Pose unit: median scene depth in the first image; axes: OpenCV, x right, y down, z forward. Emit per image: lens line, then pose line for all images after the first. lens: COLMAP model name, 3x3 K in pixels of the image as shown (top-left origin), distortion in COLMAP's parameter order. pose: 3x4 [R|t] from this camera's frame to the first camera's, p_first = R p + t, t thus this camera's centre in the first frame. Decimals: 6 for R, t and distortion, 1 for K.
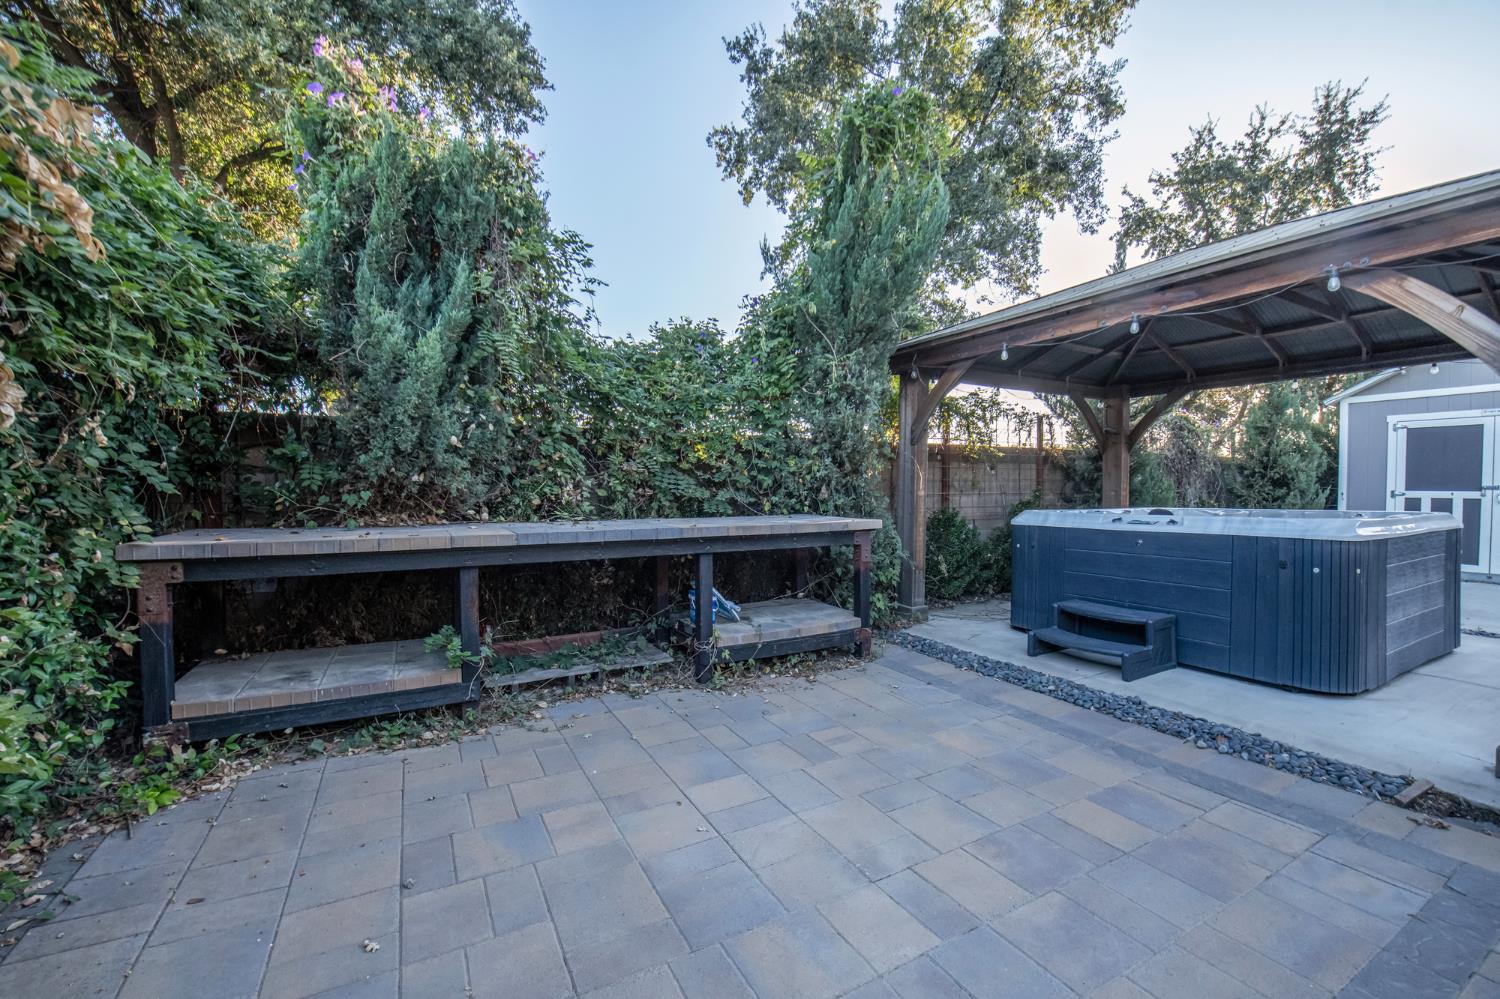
lens RADIAL K [[605.6, 0, 754.5], [0, 605.6, 501.0], [0, 0, 1]] dist [-0.009141, -0.004336]
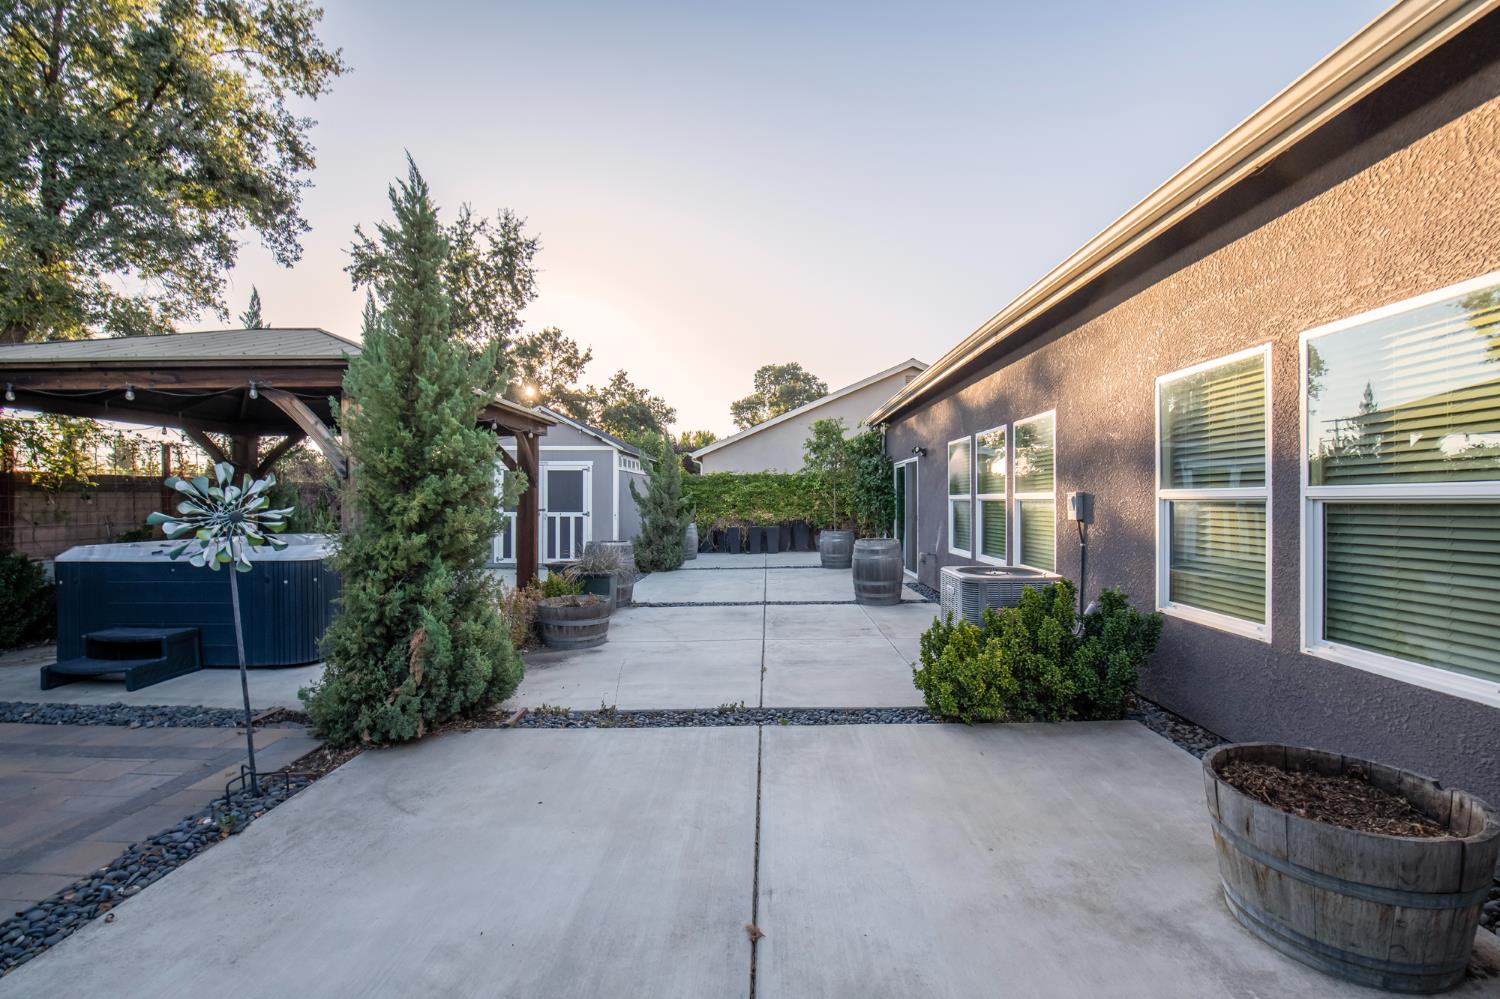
lens RADIAL K [[605.6, 0, 754.5], [0, 605.6, 501.0], [0, 0, 1]] dist [-0.009141, -0.004336]
pose [[0.509336, -0.001262, 0.860567, 0.203209], [0.017770, 0.999801, -0.009051, -0.036648], [-0.860385, 0.019902, 0.509257, -0.564423]]
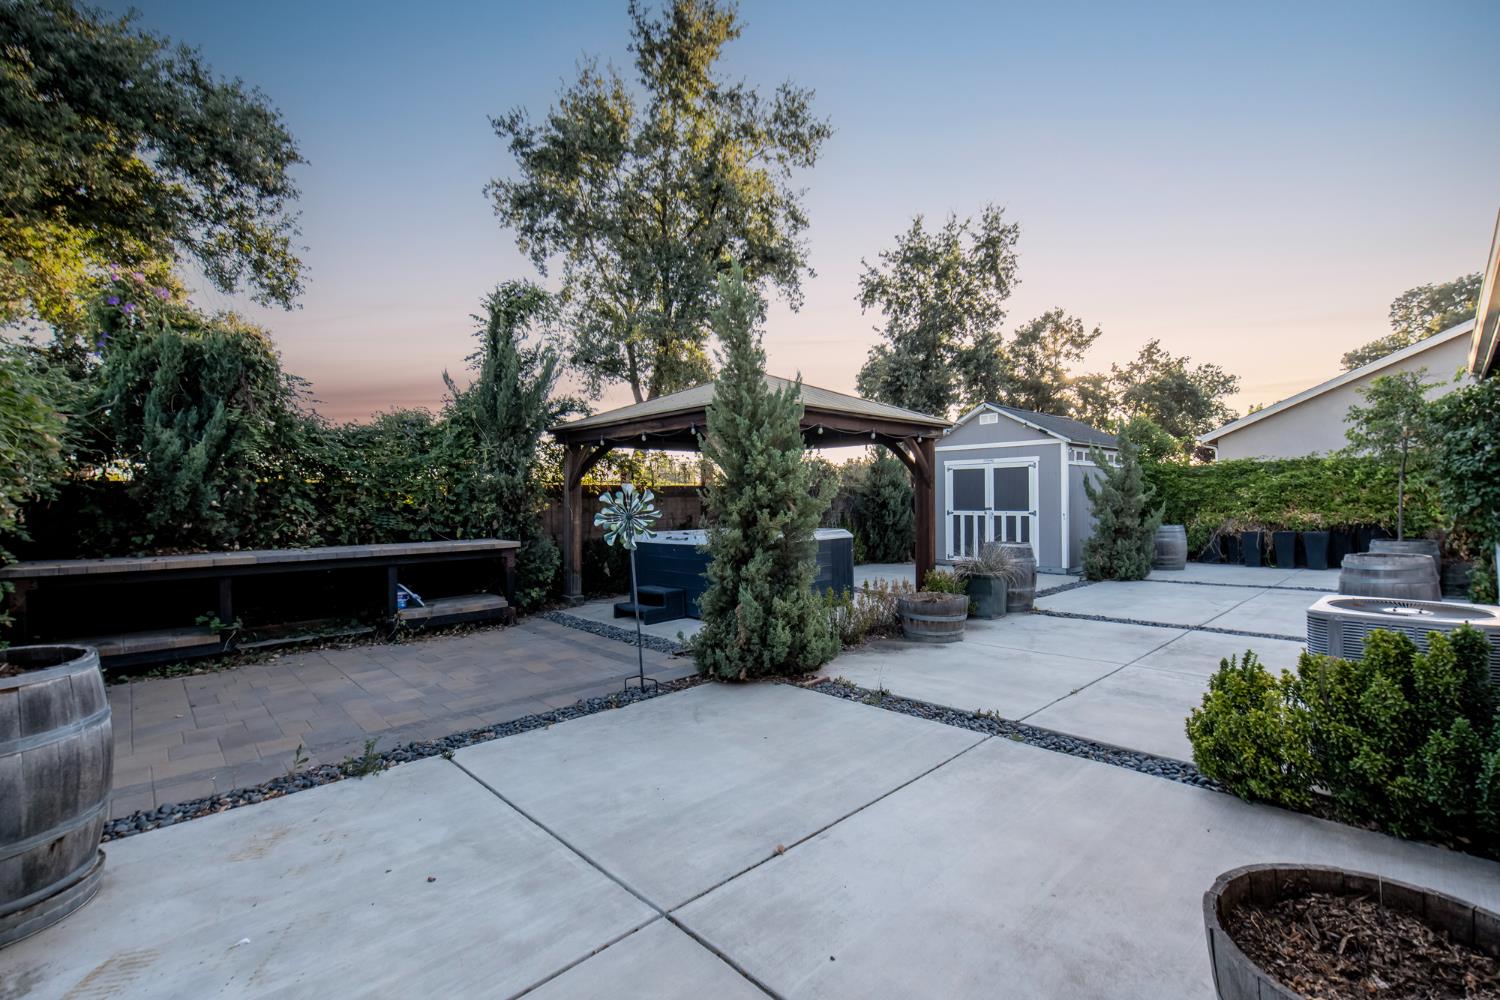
lens RADIAL K [[661.7, 0, 790.8], [0, 661.7, 499.9], [0, 0, 1]] dist [0.010197, -0.000550]
pose [[0.964567, -0.011121, 0.263605, 0.440813], [0.016243, 0.999719, -0.017258, -0.039974], [-0.263339, 0.020928, 0.964476, -0.951715]]
